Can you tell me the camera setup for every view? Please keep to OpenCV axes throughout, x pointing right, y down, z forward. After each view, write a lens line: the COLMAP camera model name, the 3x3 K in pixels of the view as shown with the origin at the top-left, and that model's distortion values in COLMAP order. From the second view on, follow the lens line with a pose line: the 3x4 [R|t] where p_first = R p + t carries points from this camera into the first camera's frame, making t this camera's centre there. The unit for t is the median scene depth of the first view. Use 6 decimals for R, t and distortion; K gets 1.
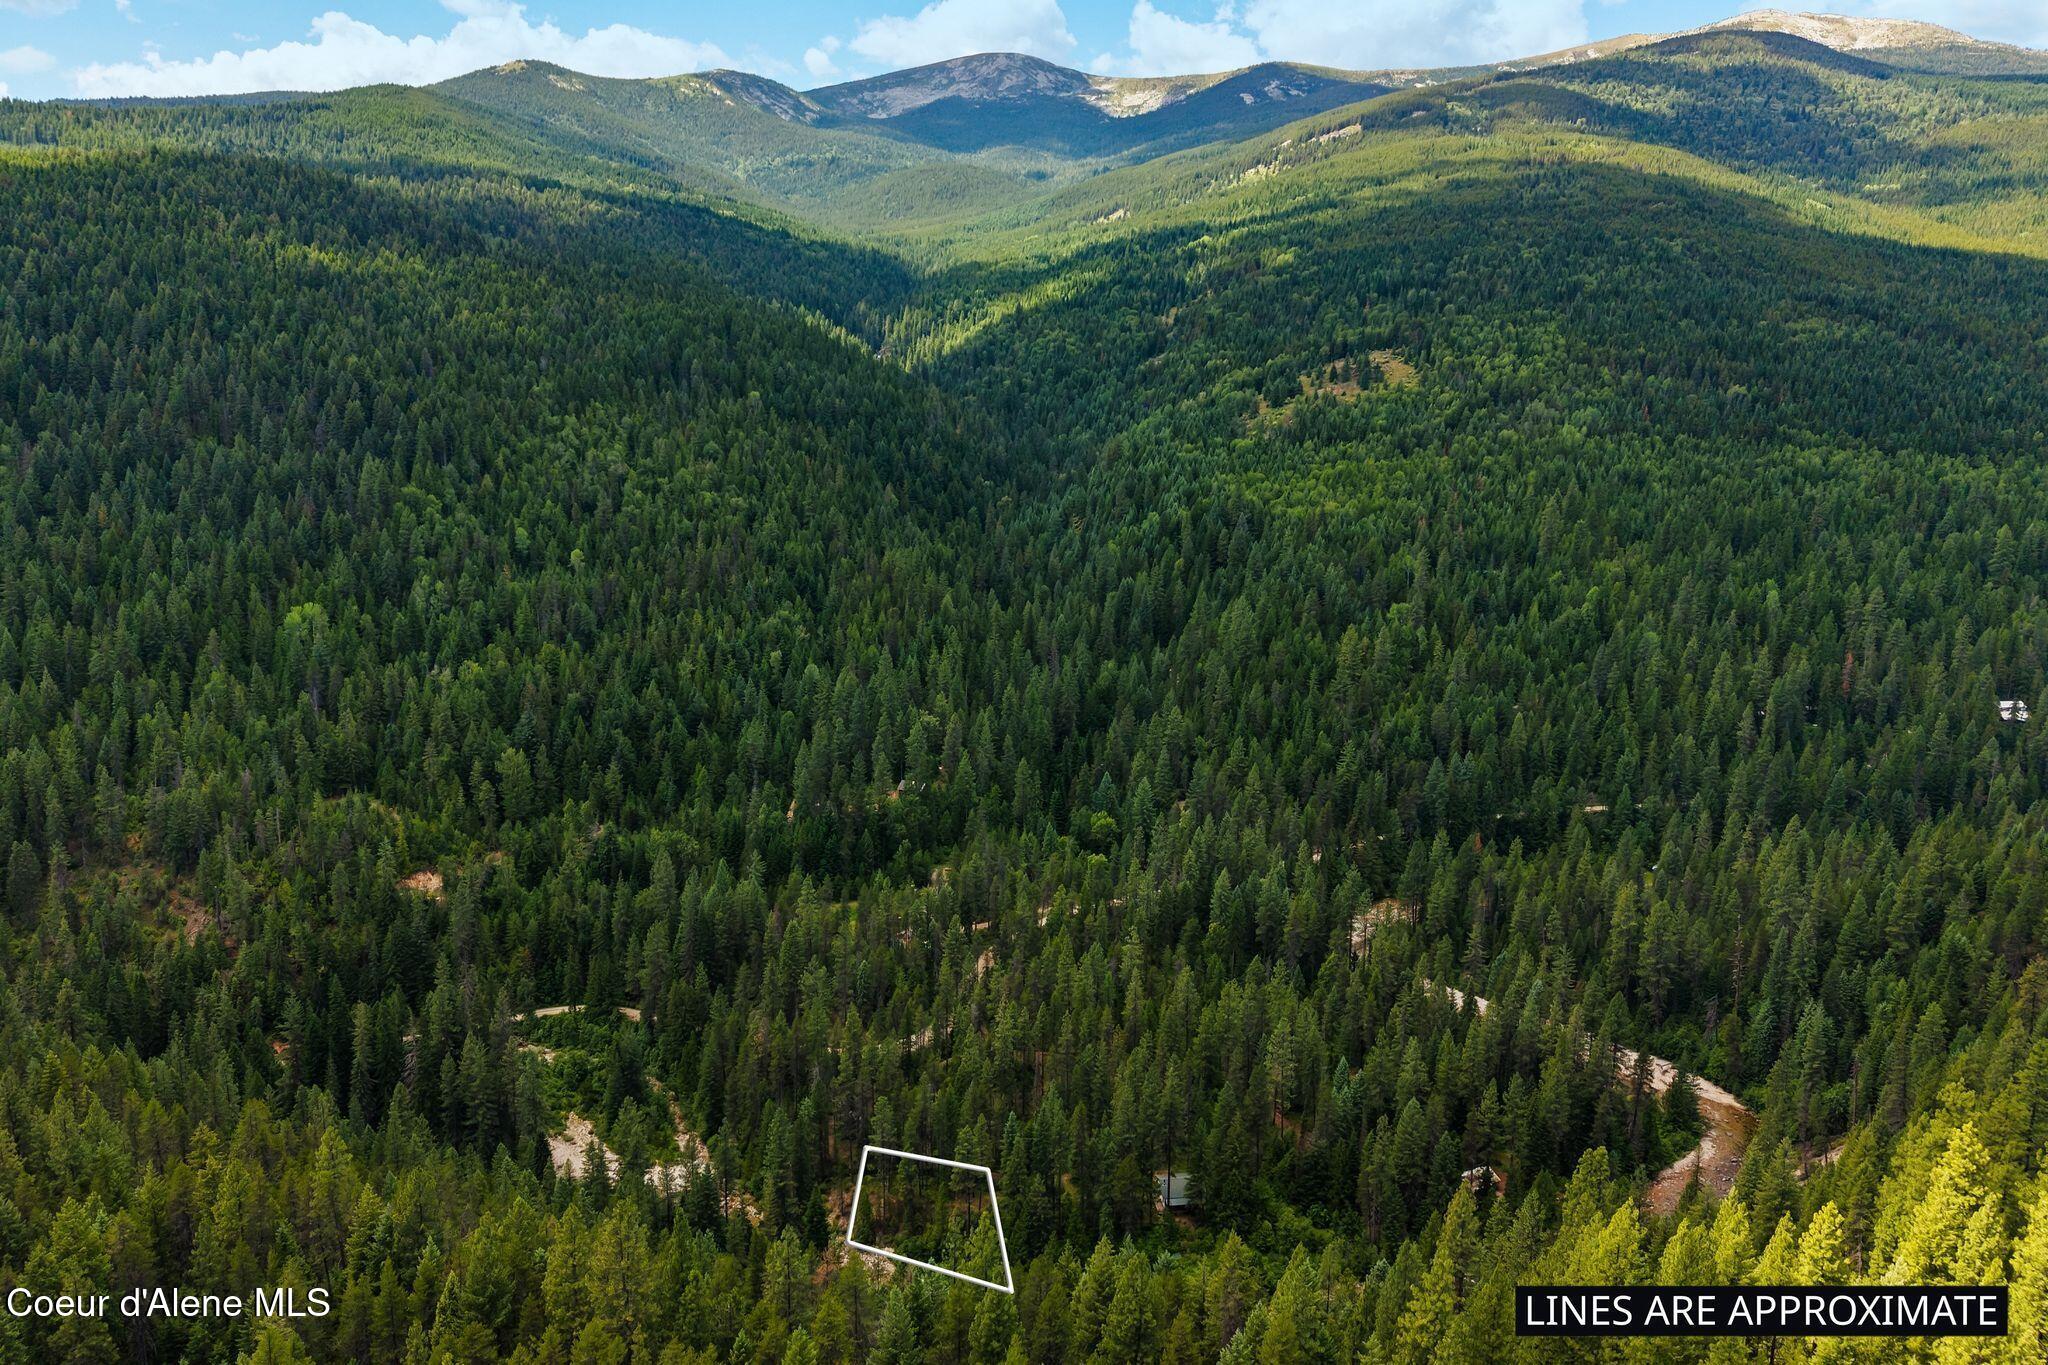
lens RADIAL K [[1647.5, 0, 1024.0], [0, 1647.5, 682.5], [0, 0, 1]] dist [0.017587, 0.000709]
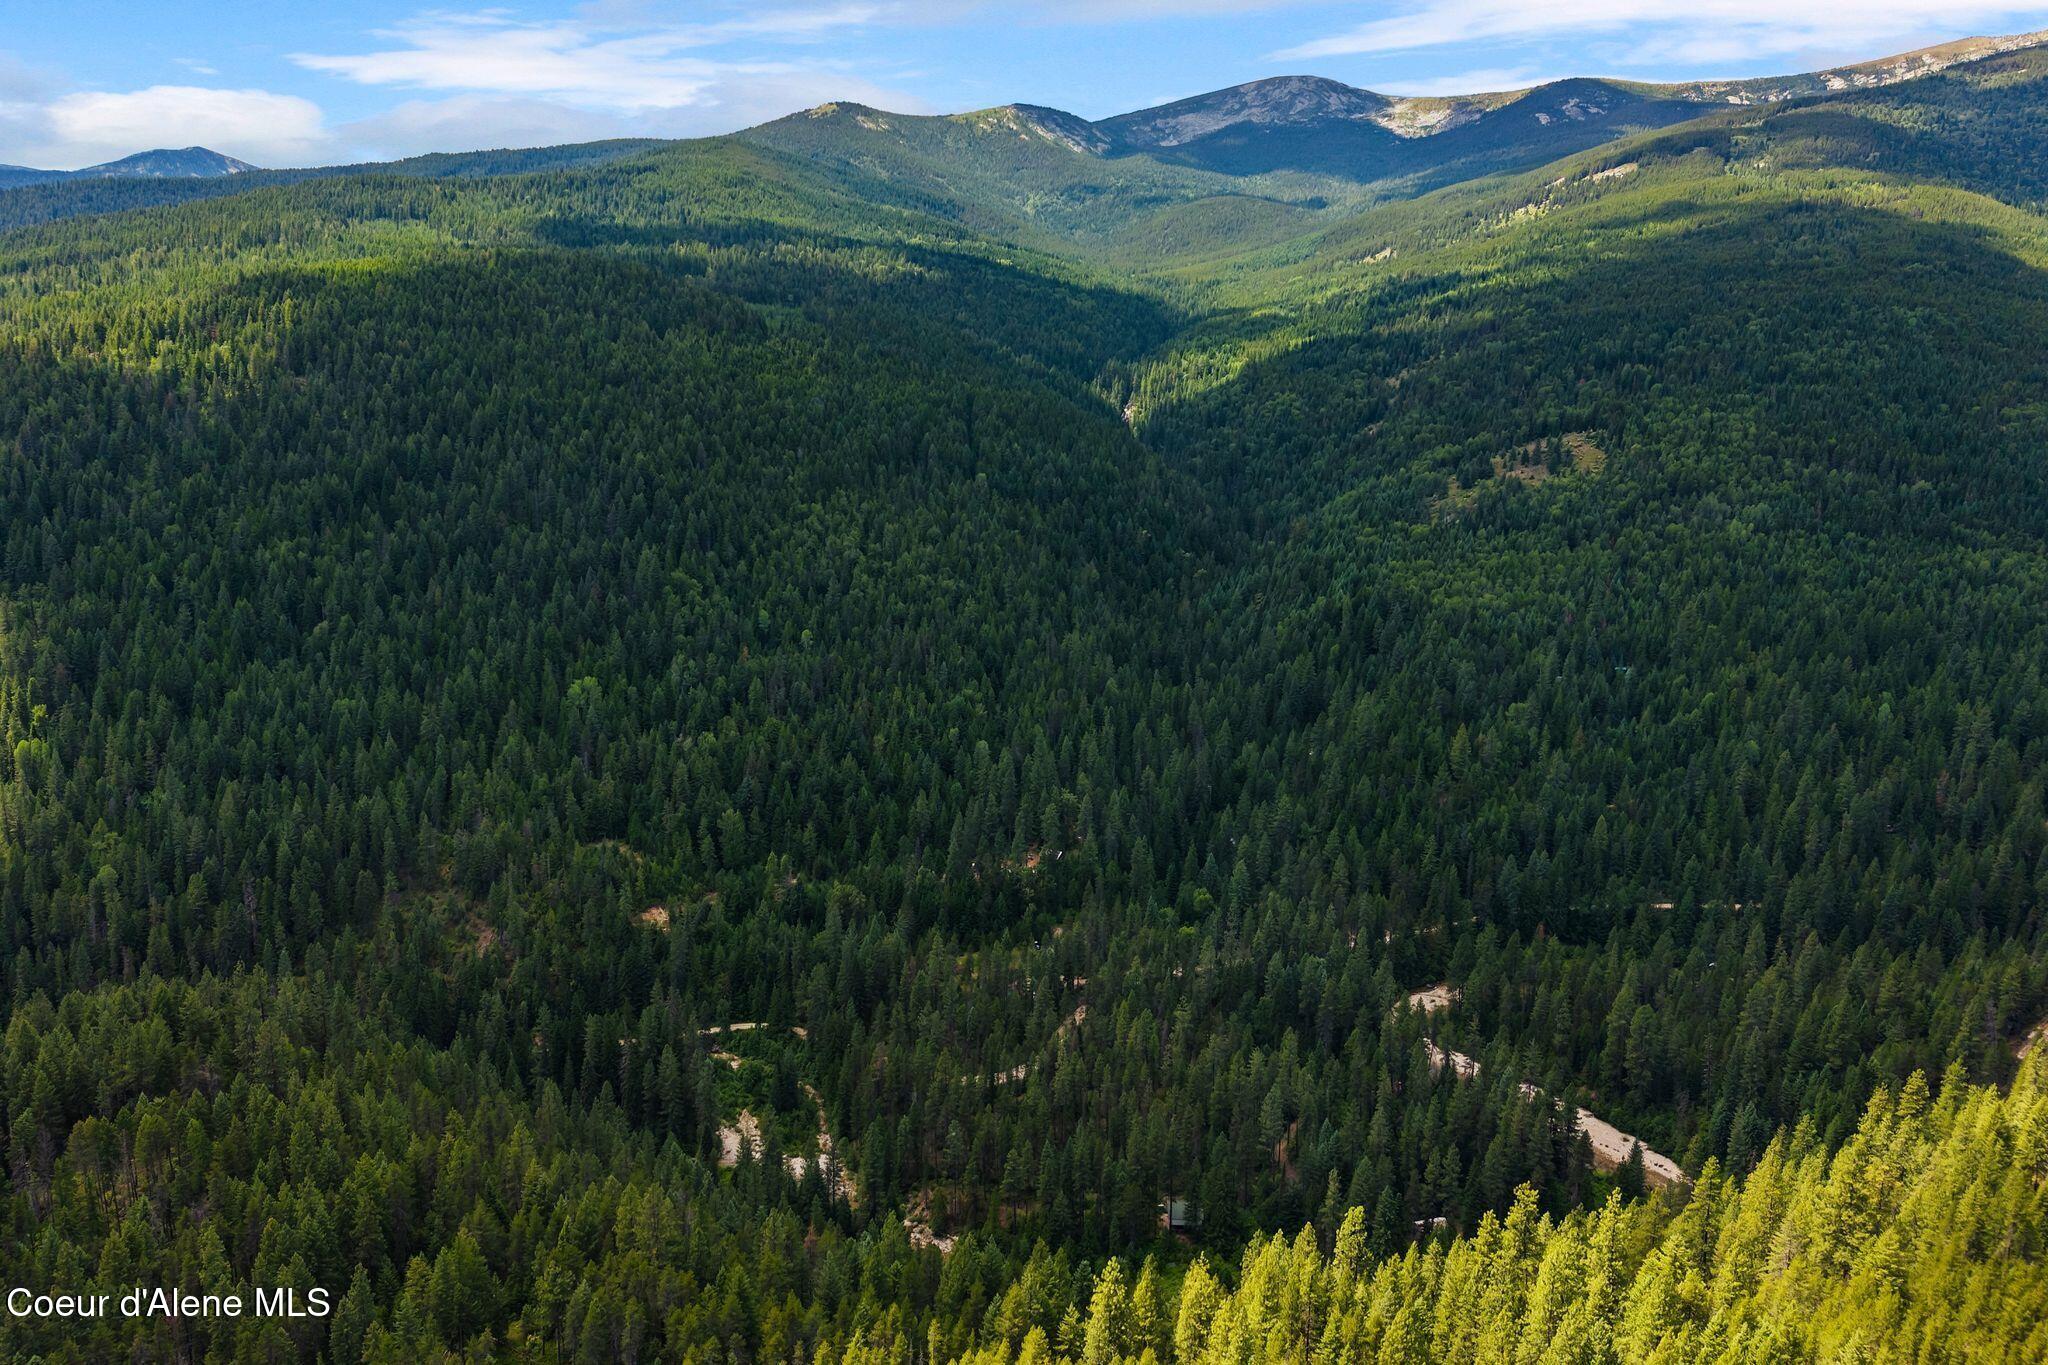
lens RADIAL K [[1640.7, 0, 1024.0], [0, 1640.7, 682.5], [0, 0, 1]] dist [0.085393, -0.146934]
pose [[0.983696, 0.035544, -0.176293, 0.084662], [-0.035623, 0.999362, 0.002720, -0.045787], [0.176277, 0.003605, 0.984334, -0.126462]]
